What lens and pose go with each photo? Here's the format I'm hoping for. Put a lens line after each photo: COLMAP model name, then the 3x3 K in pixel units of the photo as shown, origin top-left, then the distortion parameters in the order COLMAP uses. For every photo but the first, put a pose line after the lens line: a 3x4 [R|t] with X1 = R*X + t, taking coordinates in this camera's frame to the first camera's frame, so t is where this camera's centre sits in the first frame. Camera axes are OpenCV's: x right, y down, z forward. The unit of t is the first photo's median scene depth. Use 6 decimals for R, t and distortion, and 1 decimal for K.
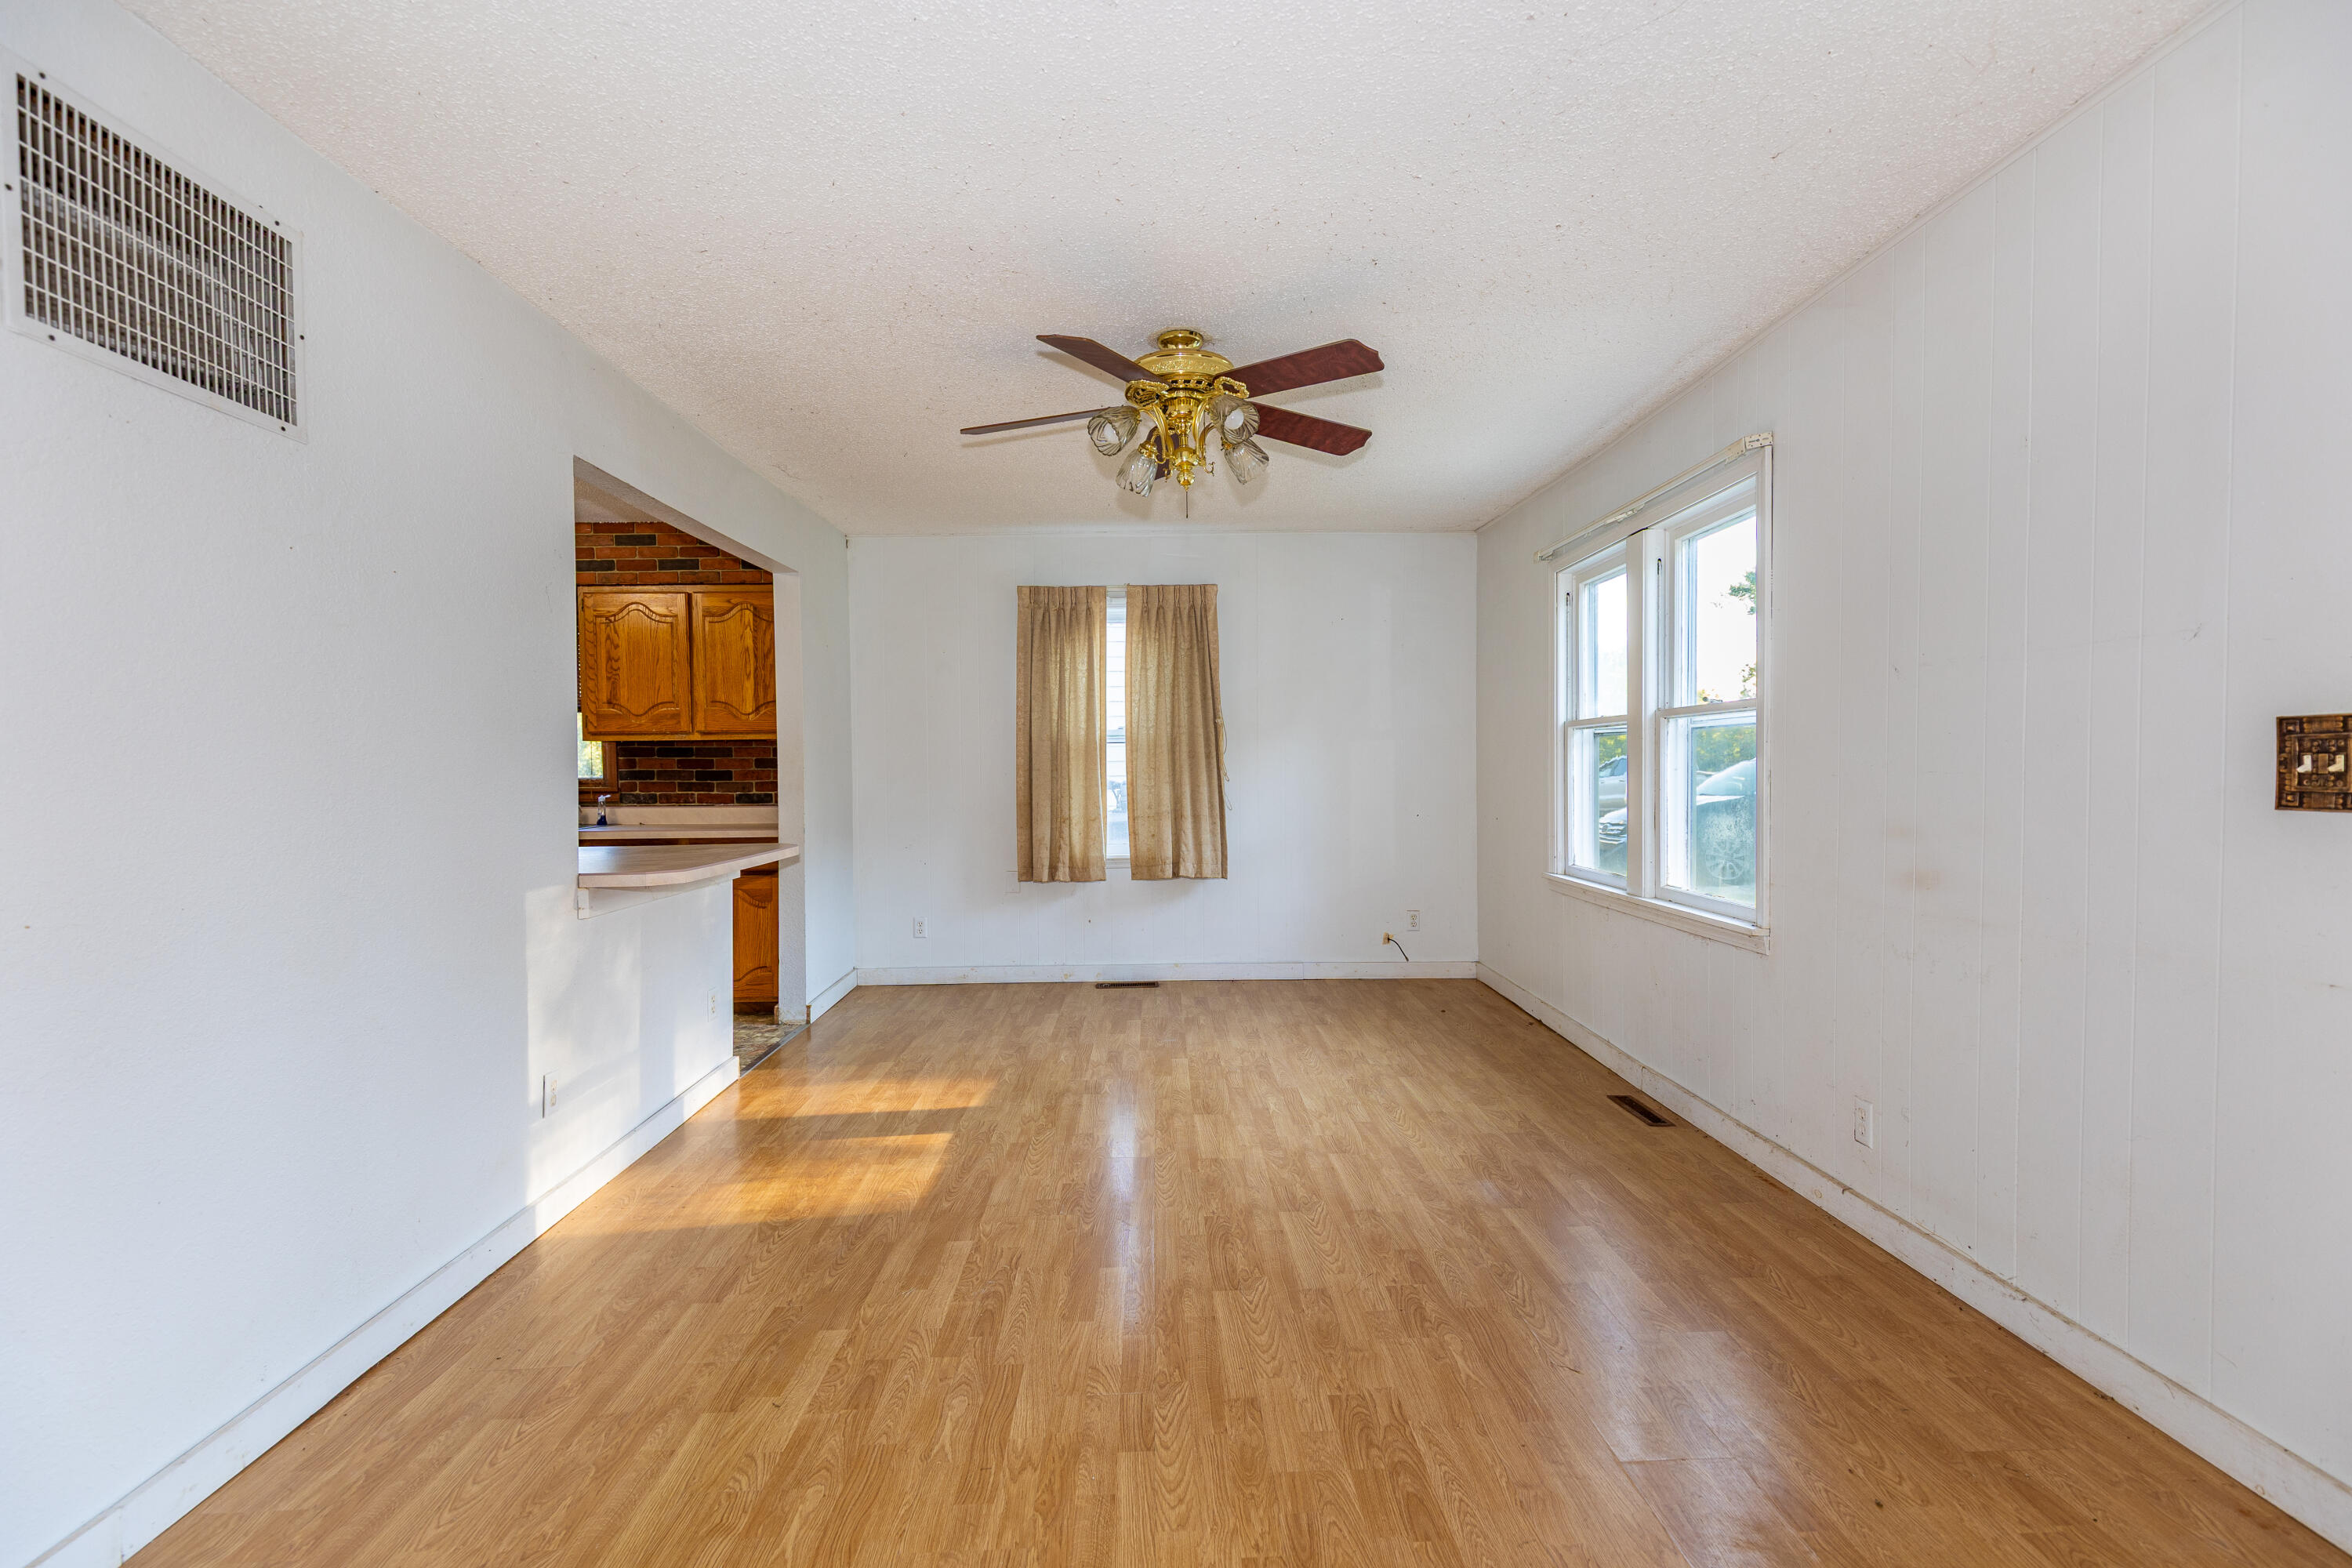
lens RADIAL K [[1077.4, 0, 1169.9], [0, 1077.4, 794.1], [0, 0, 1]] dist [0.007405, -0.000393]
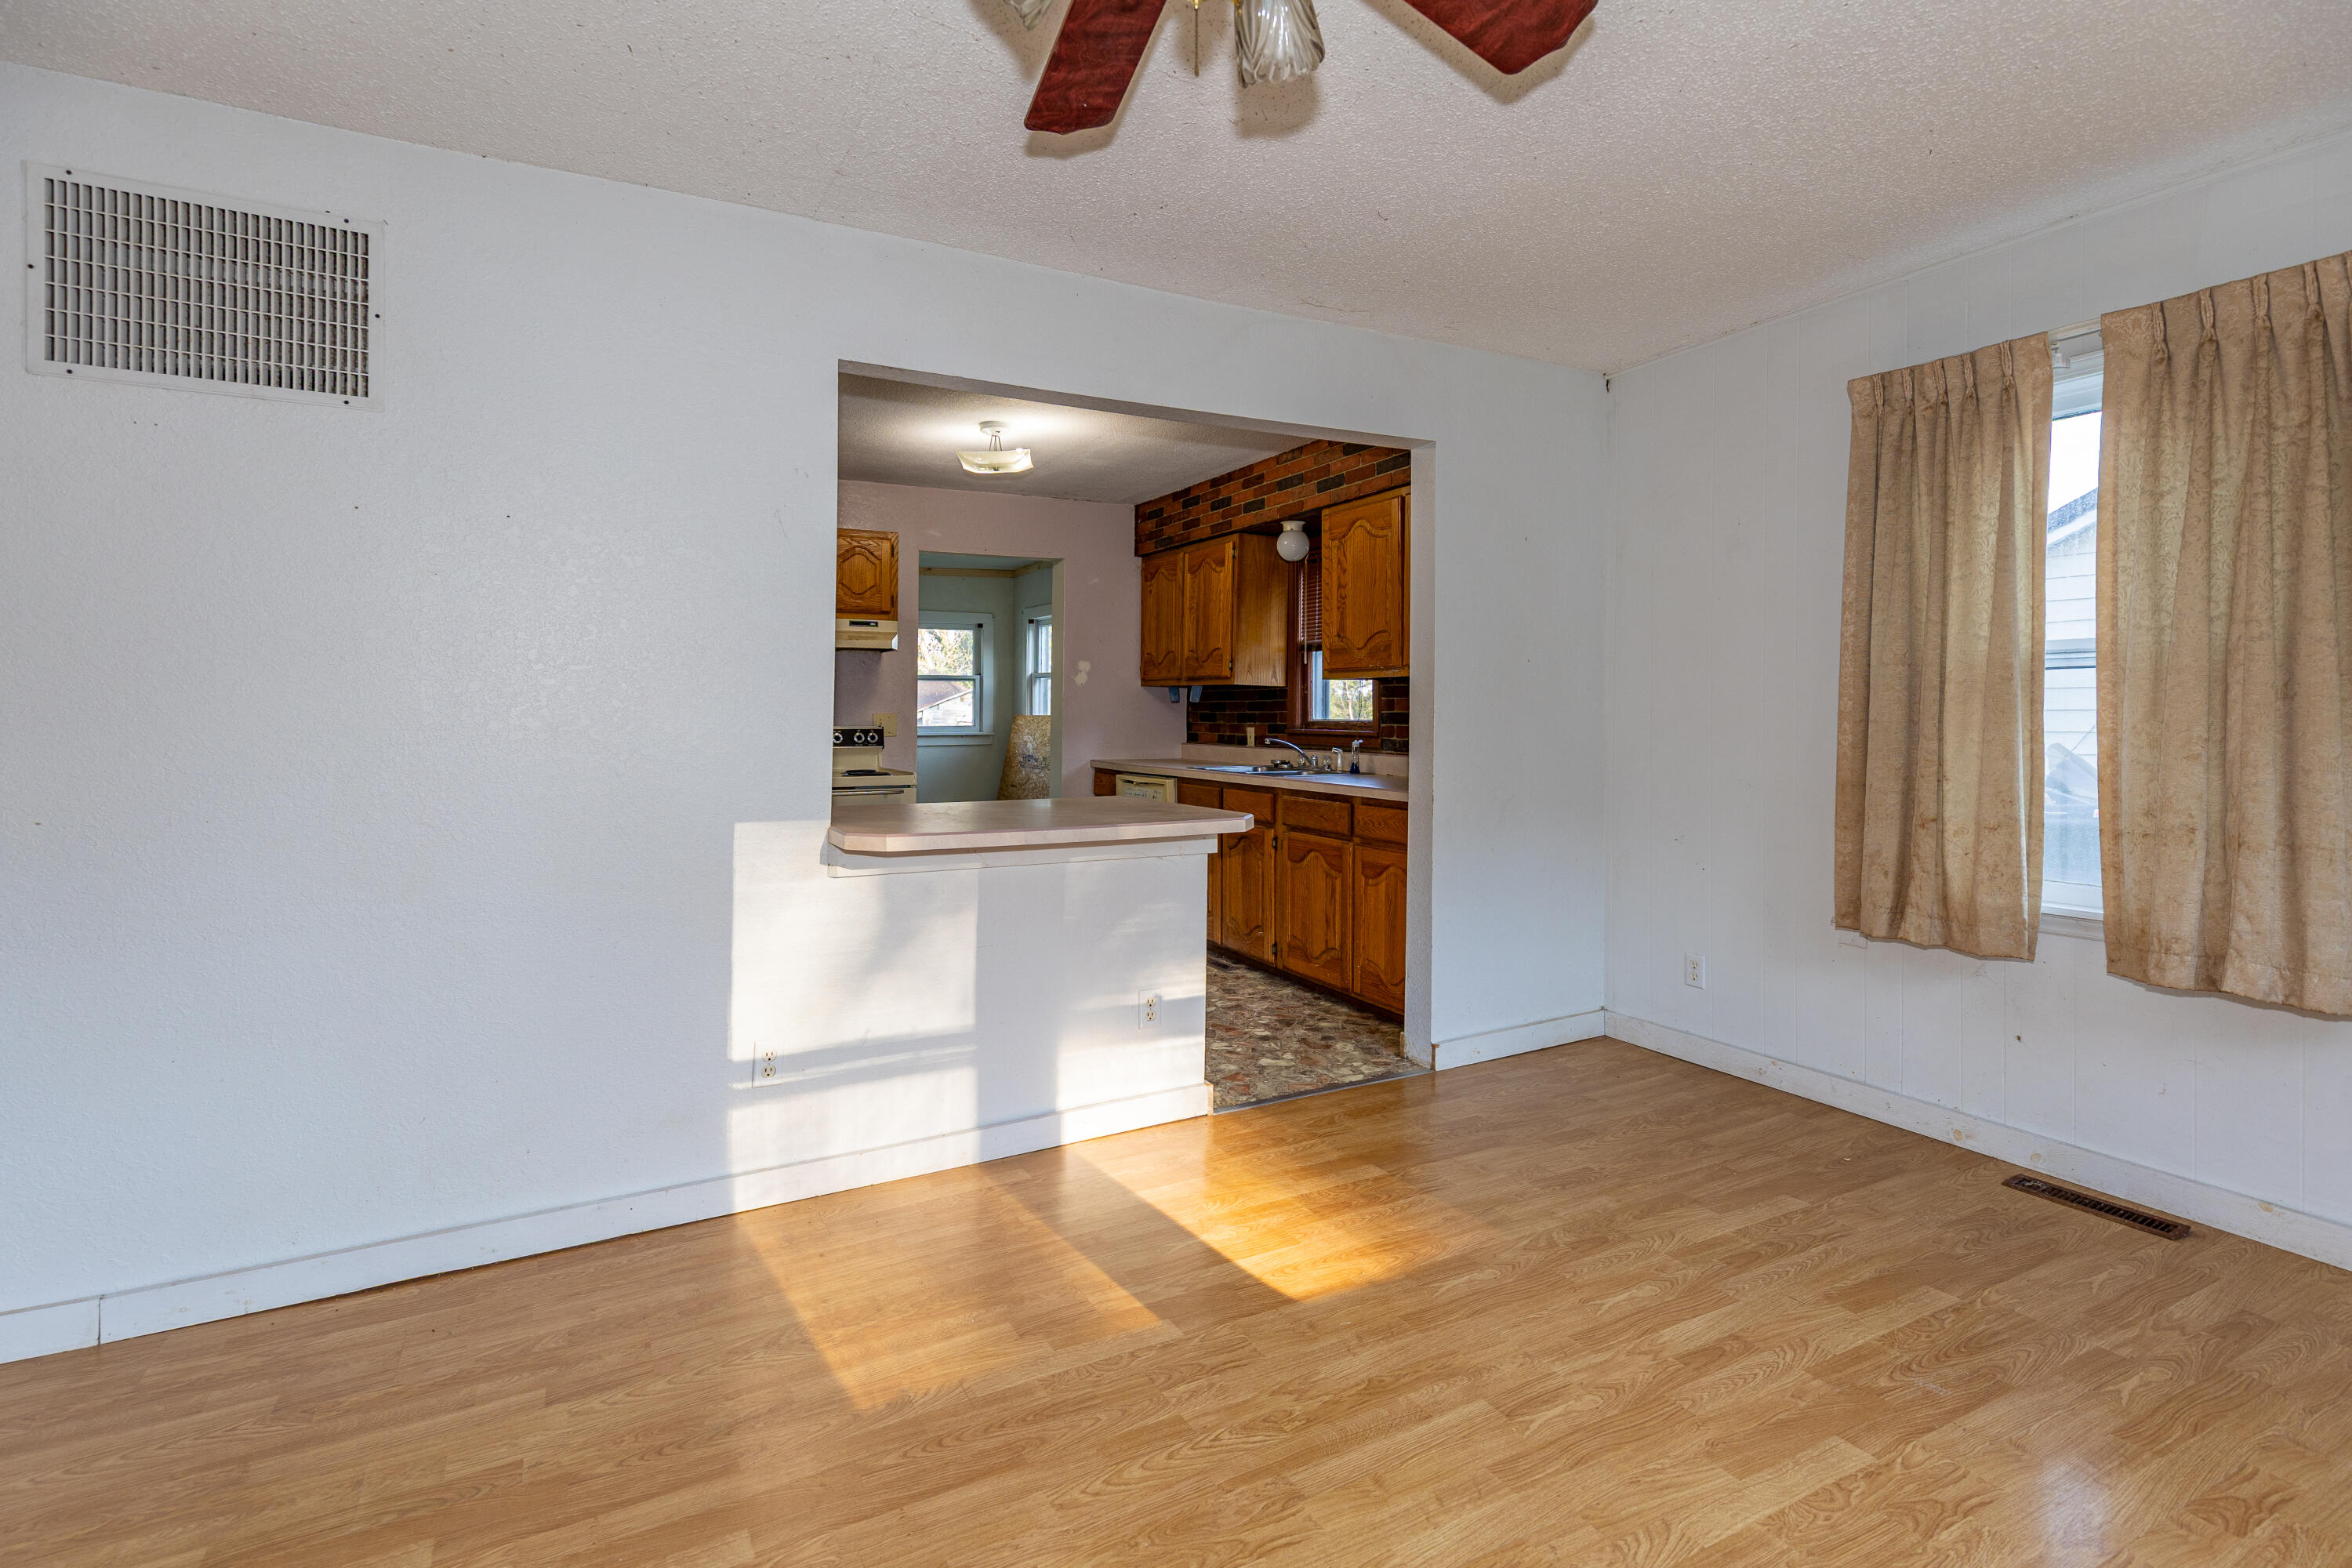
lens RADIAL K [[1077.4, 0, 1116.1], [0, 1077.4, 716.0], [0, 0, 1]] dist [0.007405, -0.000393]
pose [[0.435306, 0.016029, -0.900140, 0.190749], [-0.031939, 0.999487, 0.002353, -0.014609], [0.899716, 0.027725, 0.435595, 0.437747]]
